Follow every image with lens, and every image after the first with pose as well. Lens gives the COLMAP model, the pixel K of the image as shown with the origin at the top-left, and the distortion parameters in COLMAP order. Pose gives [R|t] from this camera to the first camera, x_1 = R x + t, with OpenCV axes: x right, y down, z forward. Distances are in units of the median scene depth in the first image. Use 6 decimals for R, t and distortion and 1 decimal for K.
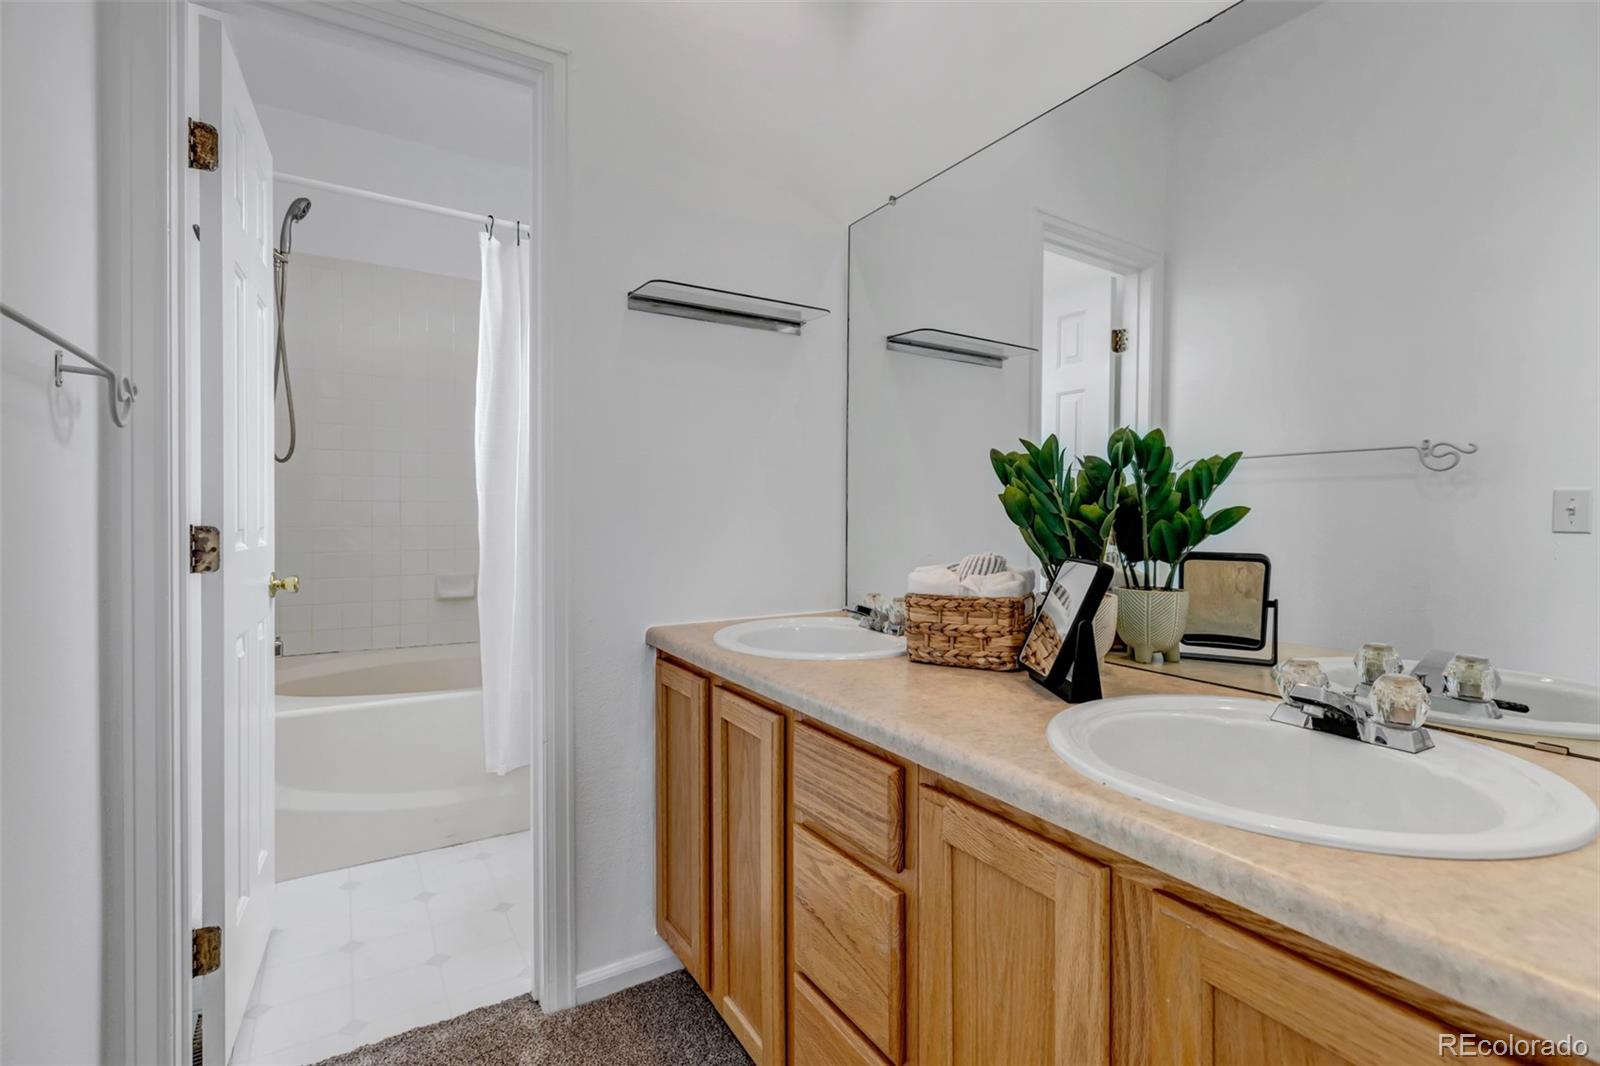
lens RADIAL K [[735.3, 0, 813.3], [0, 735.3, 516.8], [0, 0, 1]] dist [0.001861, 0.000209]
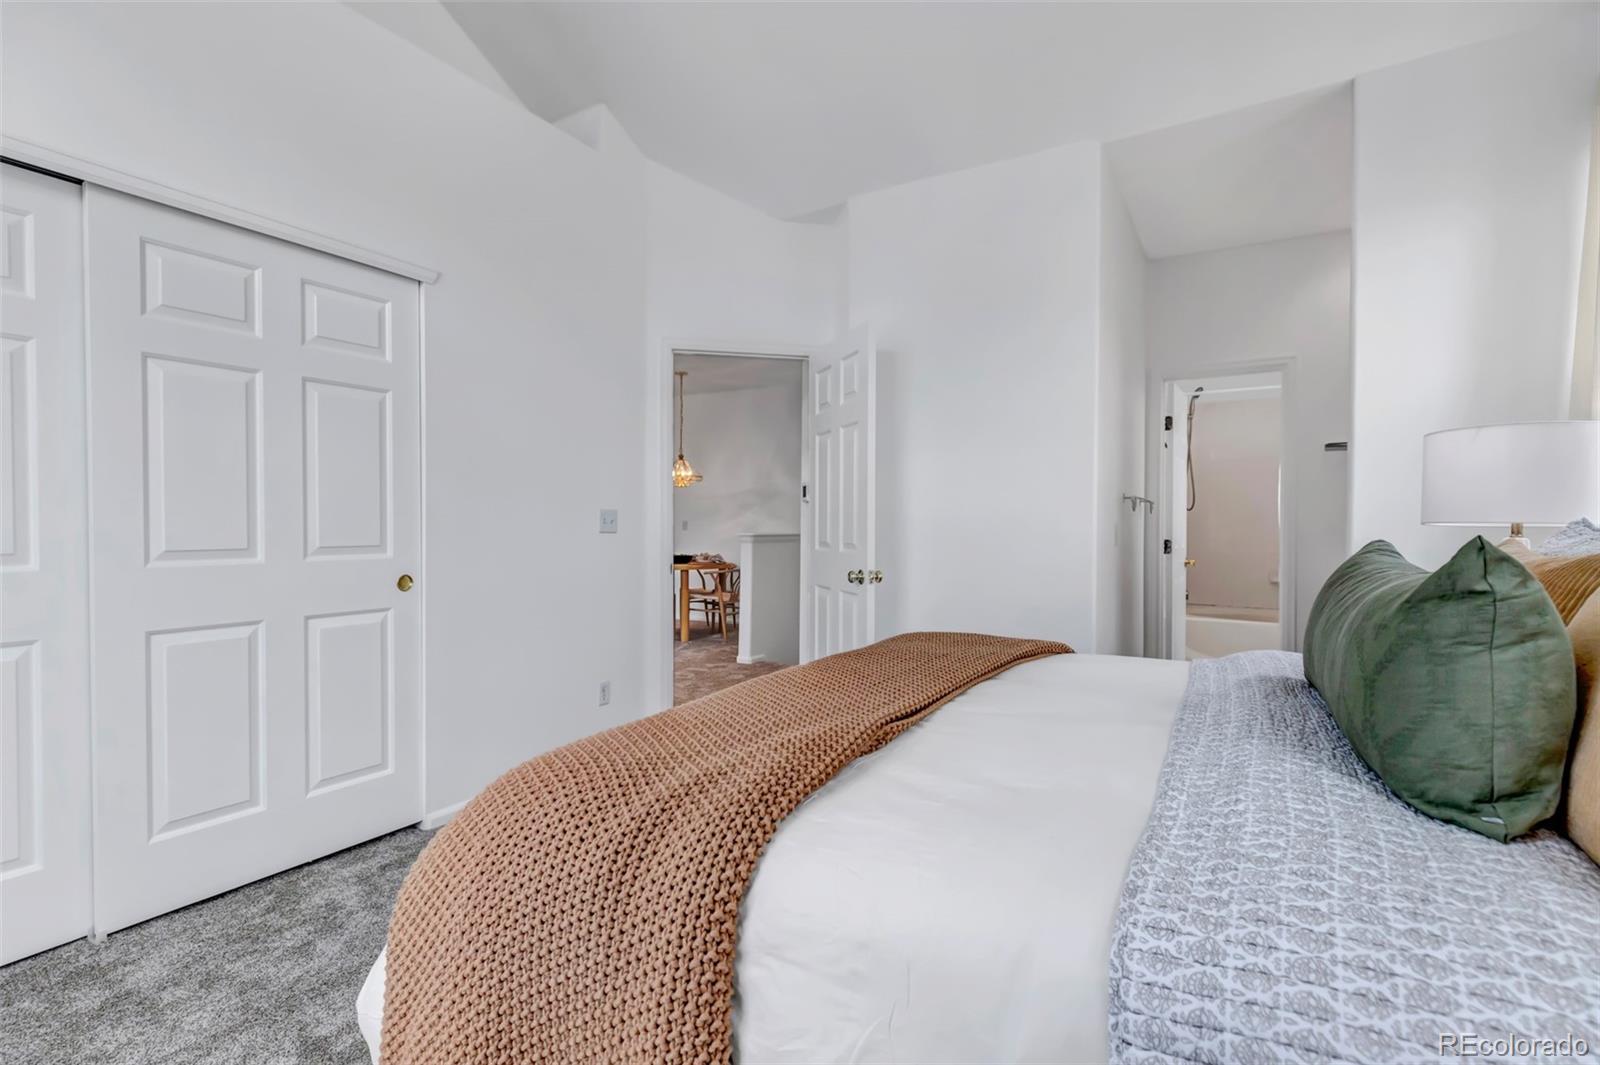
lens RADIAL K [[735.3, 0, 808.2], [0, 735.3, 529.1], [0, 0, 1]] dist [0.001861, 0.000209]
pose [[0.454441, 0.009156, -0.890730, 1.175387], [-0.005823, 0.999956, 0.007308, -0.042956], [0.890758, 0.001865, 0.454475, -1.654351]]
